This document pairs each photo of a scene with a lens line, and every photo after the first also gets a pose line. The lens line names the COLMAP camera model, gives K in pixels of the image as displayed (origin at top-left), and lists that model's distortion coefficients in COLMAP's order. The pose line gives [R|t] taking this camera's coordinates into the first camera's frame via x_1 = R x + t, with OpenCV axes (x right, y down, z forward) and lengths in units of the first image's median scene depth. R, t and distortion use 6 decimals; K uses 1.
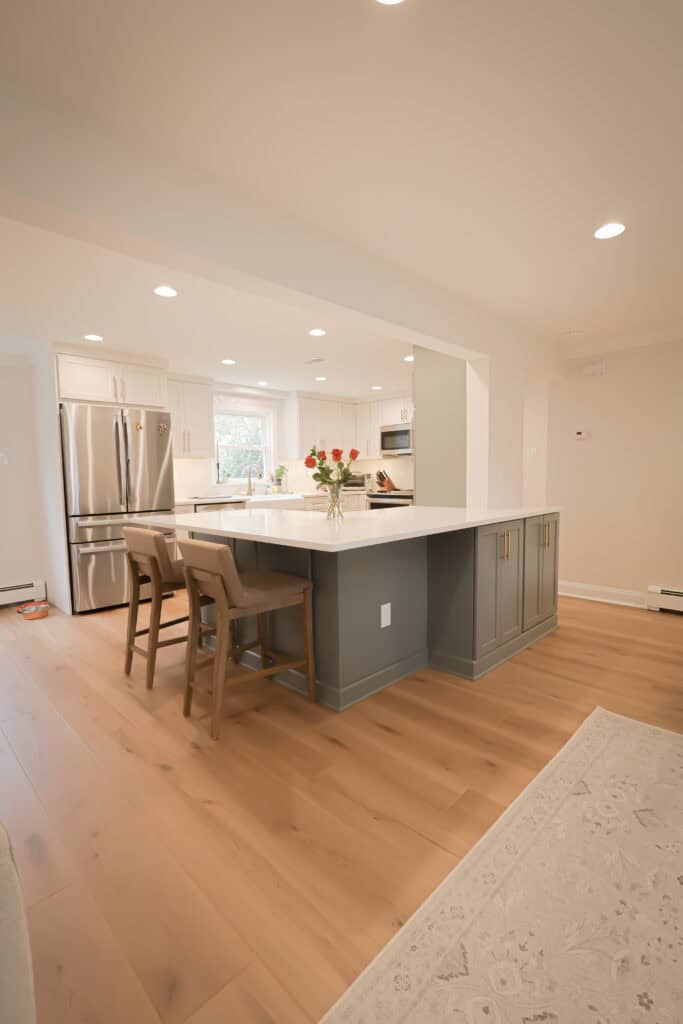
lens RADIAL K [[471.2, 0, 342.3], [0, 471.2, 514.0], [0, 0, 1]] dist [-0.002302, -0.000233]
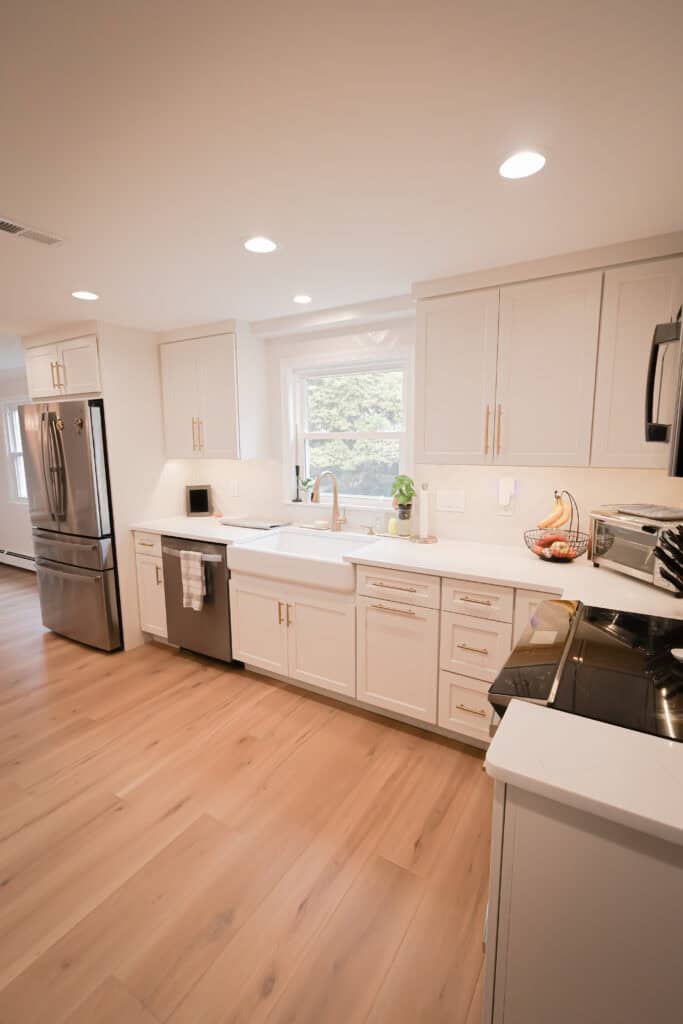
lens RADIAL K [[471.2, 0, 342.3], [0, 471.2, 514.0], [0, 0, 1]] dist [-0.002302, -0.000233]
pose [[0.220501, 0.162692, -0.961723, 0.617462], [-0.080730, 0.985652, 0.148231, -0.279598], [0.972040, 0.044955, 0.230471, 1.860406]]
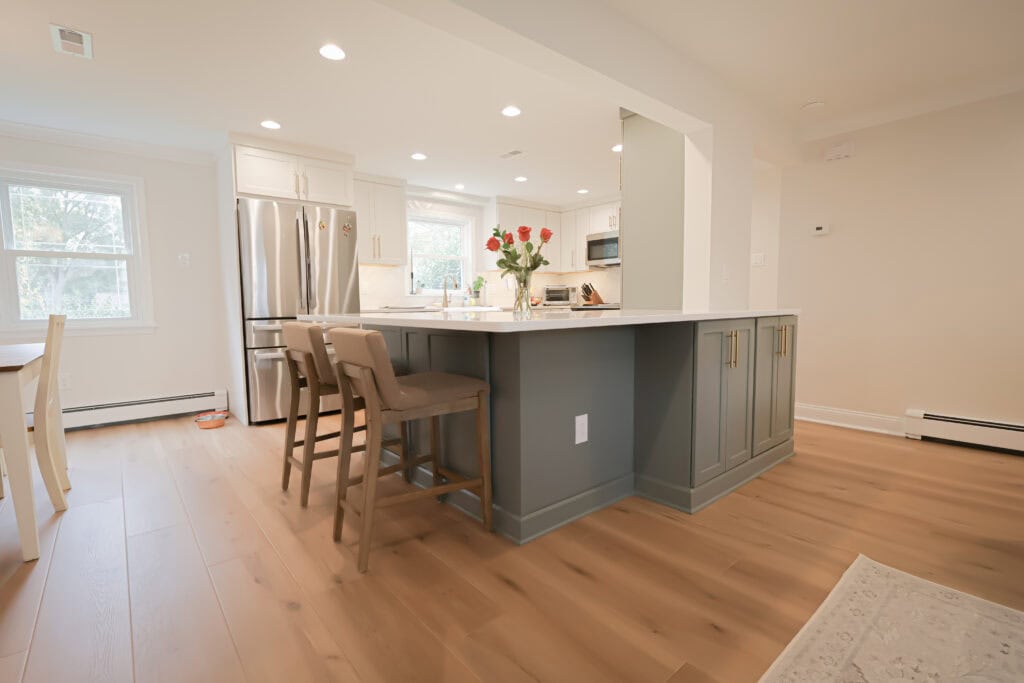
lens RADIAL K [[471.2, 0, 511.6], [0, 471.2, 338.0], [0, 0, 1]] dist [-0.002302, -0.000233]
pose [[0.996274, 0.011484, -0.085475, 0.035422], [-0.012166, 0.999898, -0.007467, 0.057568], [0.085380, 0.008479, 0.996312, 0.154346]]
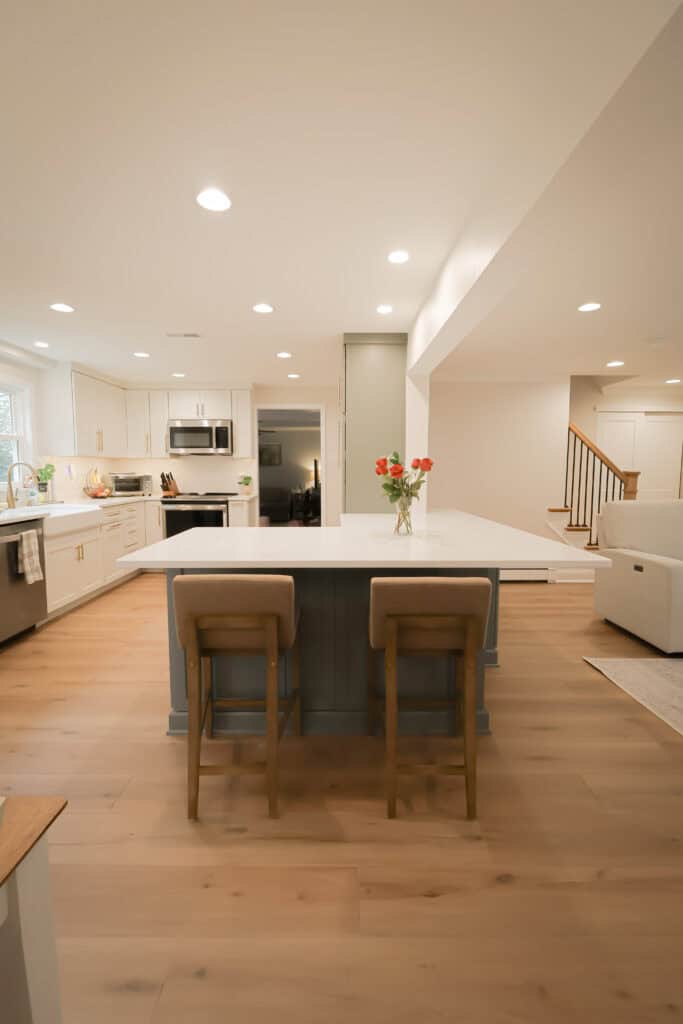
lens RADIAL K [[471.2, 0, 342.3], [0, 471.2, 514.0], [0, 0, 1]] dist [-0.002302, -0.000233]
pose [[0.710697, -0.050894, 0.701655, -0.694098], [0.049016, 0.998538, 0.022780, -0.048775], [-0.701789, 0.018203, 0.712153, 0.416343]]
